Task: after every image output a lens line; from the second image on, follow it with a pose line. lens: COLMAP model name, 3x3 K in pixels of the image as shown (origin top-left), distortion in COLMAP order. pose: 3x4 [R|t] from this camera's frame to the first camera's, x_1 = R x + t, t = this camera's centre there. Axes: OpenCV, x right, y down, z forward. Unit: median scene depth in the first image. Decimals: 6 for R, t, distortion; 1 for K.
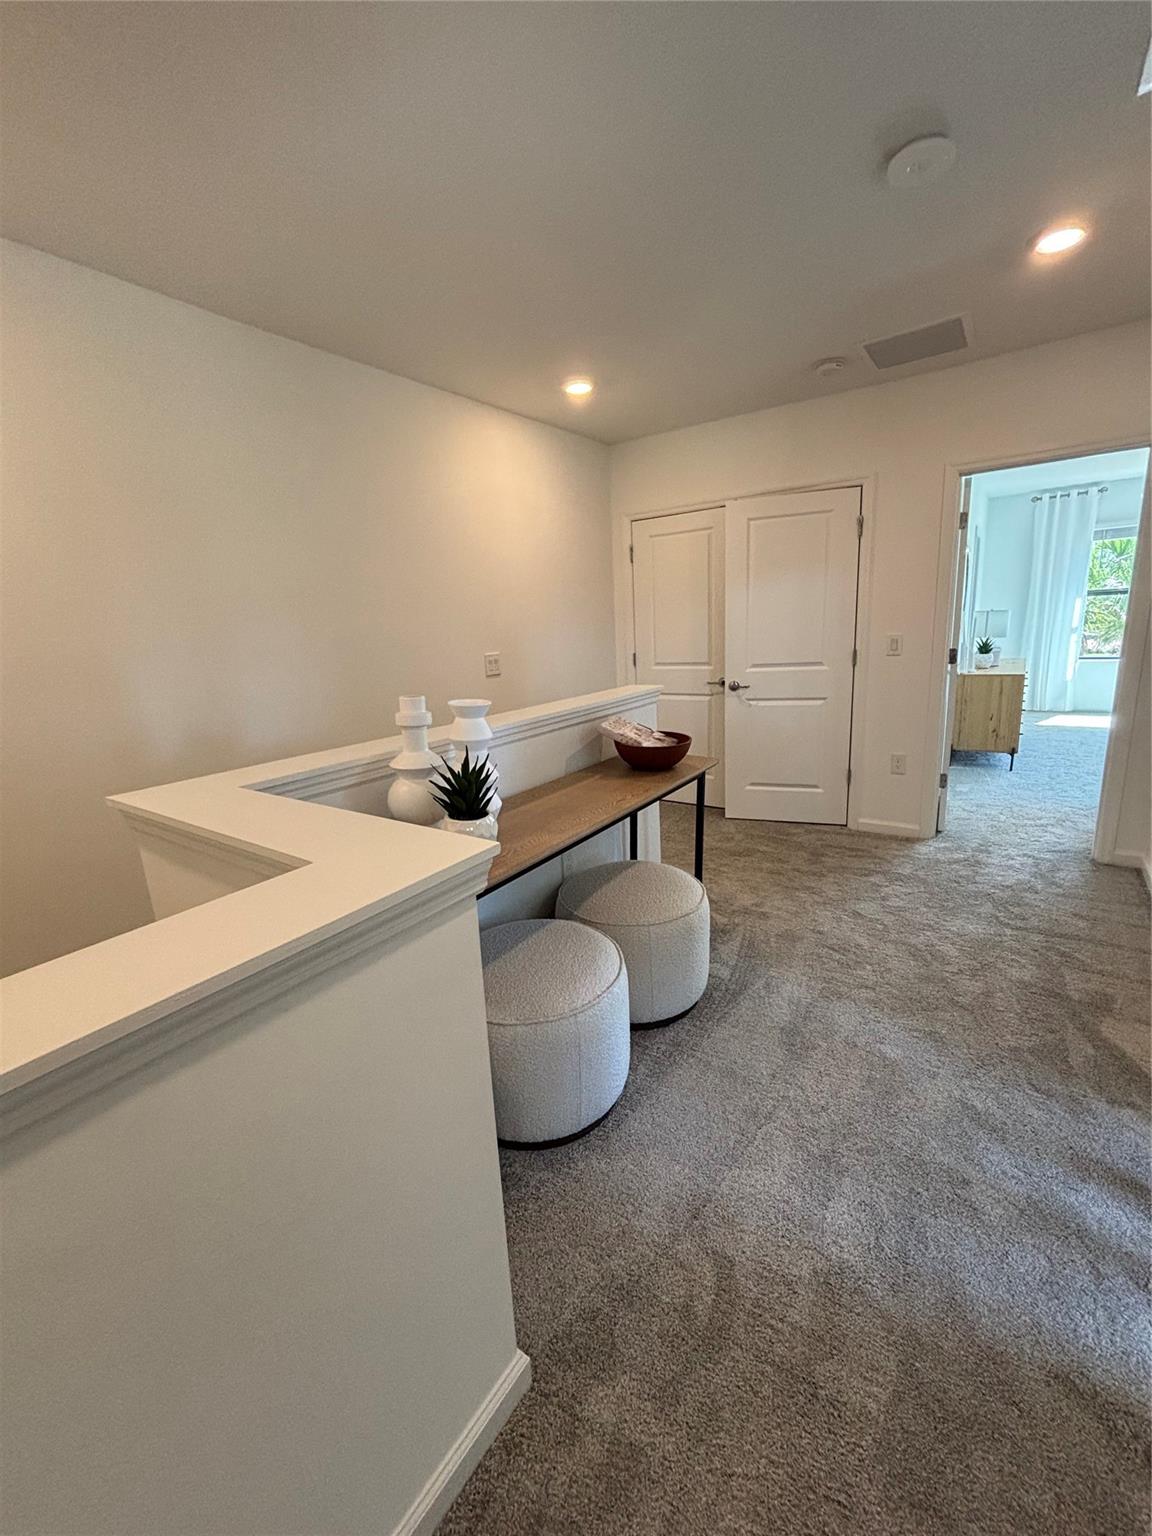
lens RADIAL K [[616.1, 0, 576.0], [0, 616.1, 768.0], [0, 0, 1]] dist [-0.001739, -0.000156]
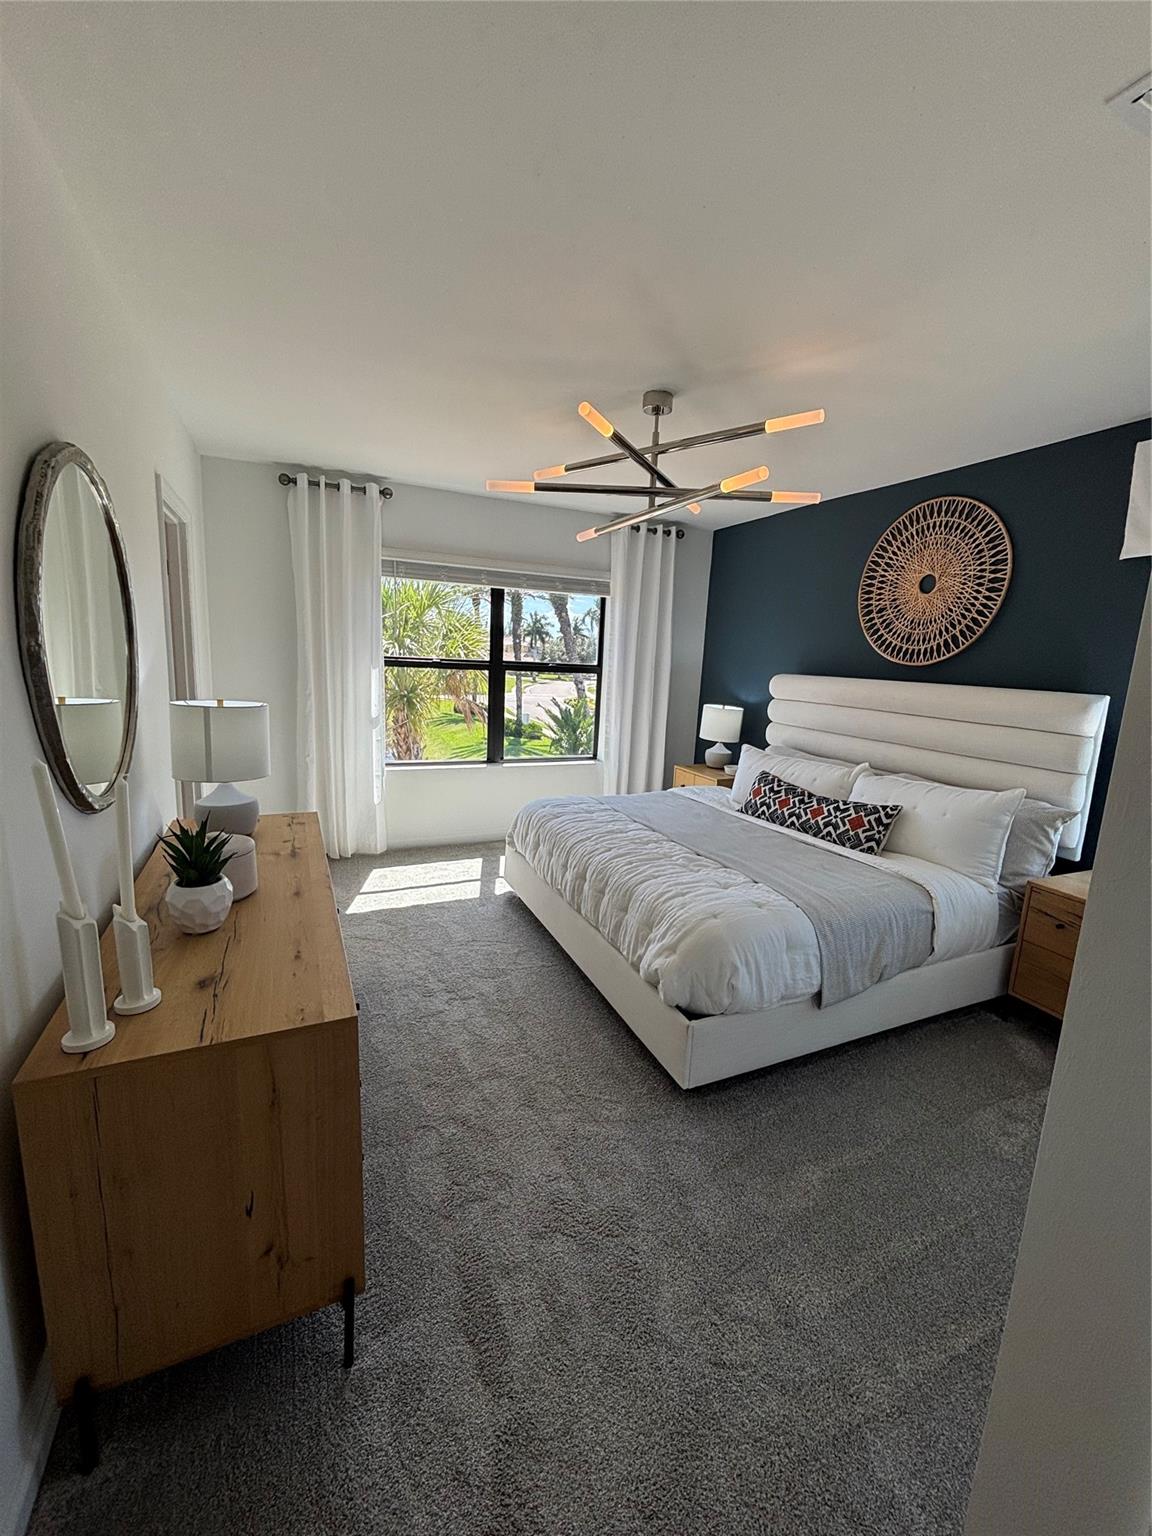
lens RADIAL K [[616.1, 0, 576.0], [0, 616.1, 768.0], [0, 0, 1]] dist [-0.001739, -0.000156]
pose [[0.493950, -0.077536, 0.866026, 0.395874], [0.126369, 0.991842, 0.016724, -0.167864], [-0.860258, 0.101178, 0.499719, 0.551110]]
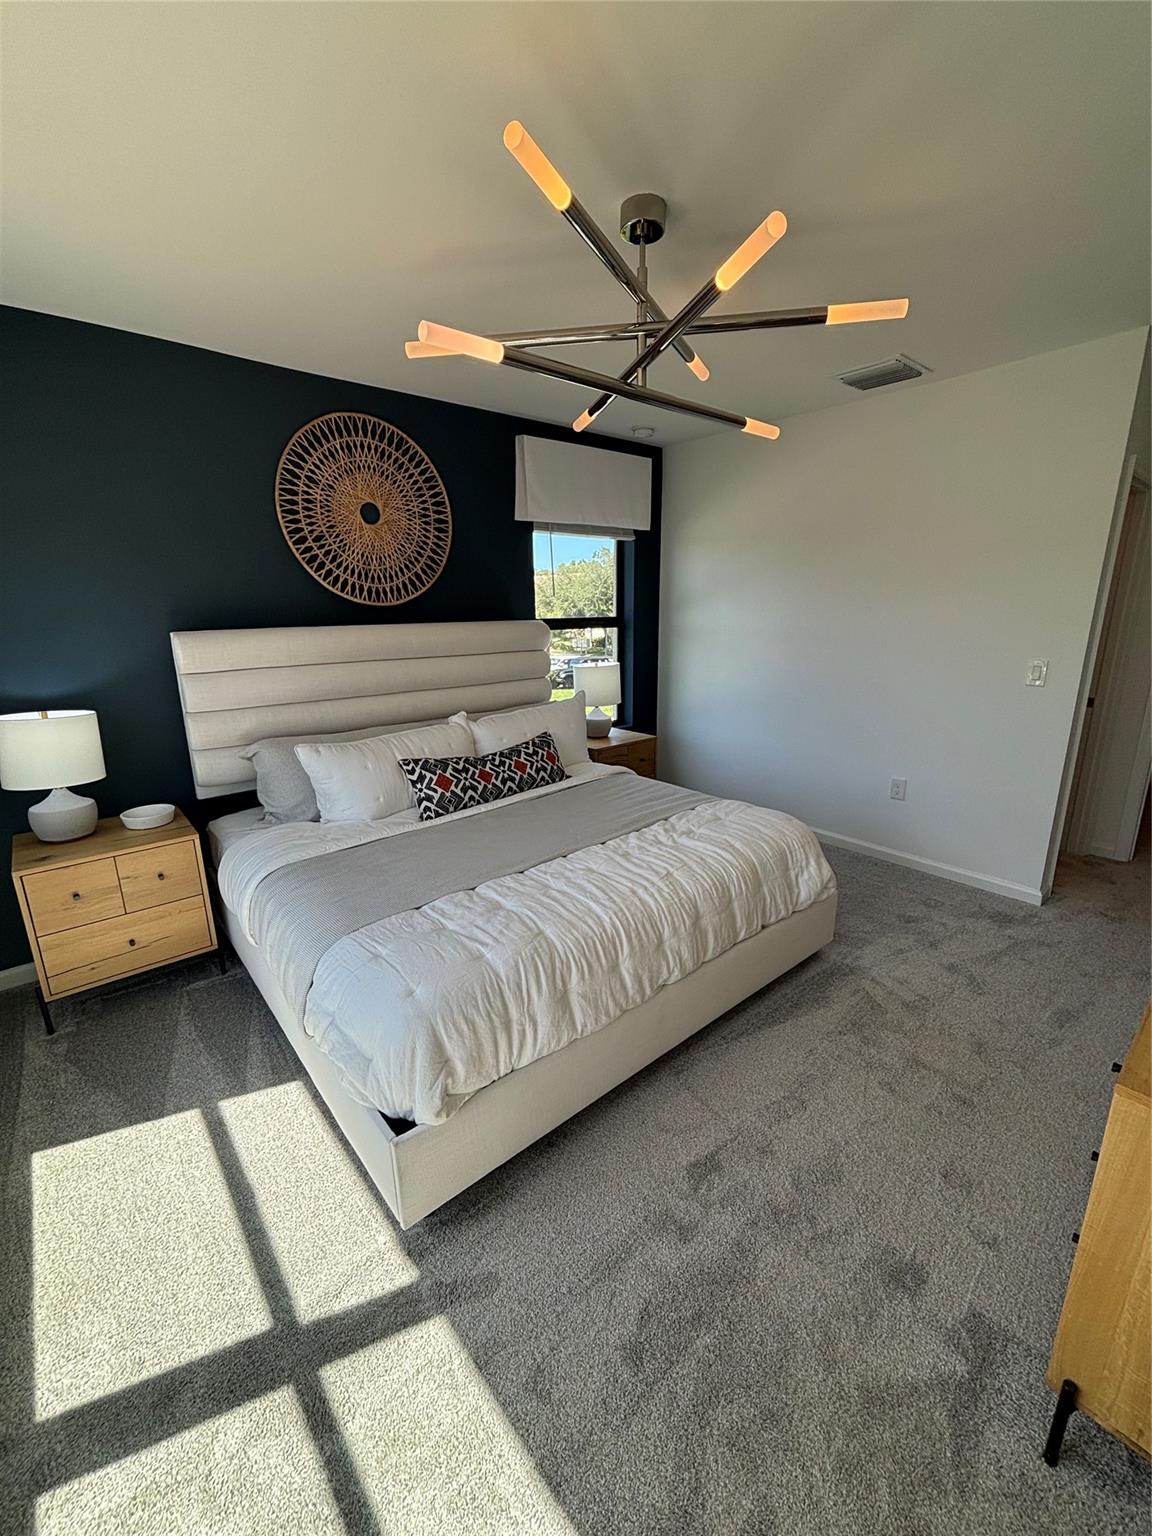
lens RADIAL K [[628.2, 0, 600.4], [0, 628.2, 760.5], [0, 0, 1]] dist [-0.001725, -0.000065]
pose [[-0.966611, 0.032837, 0.254136, 1.137440], [0.141436, 0.895371, 0.422263, -0.432772], [-0.213680, 0.444108, -0.870120, 1.567185]]
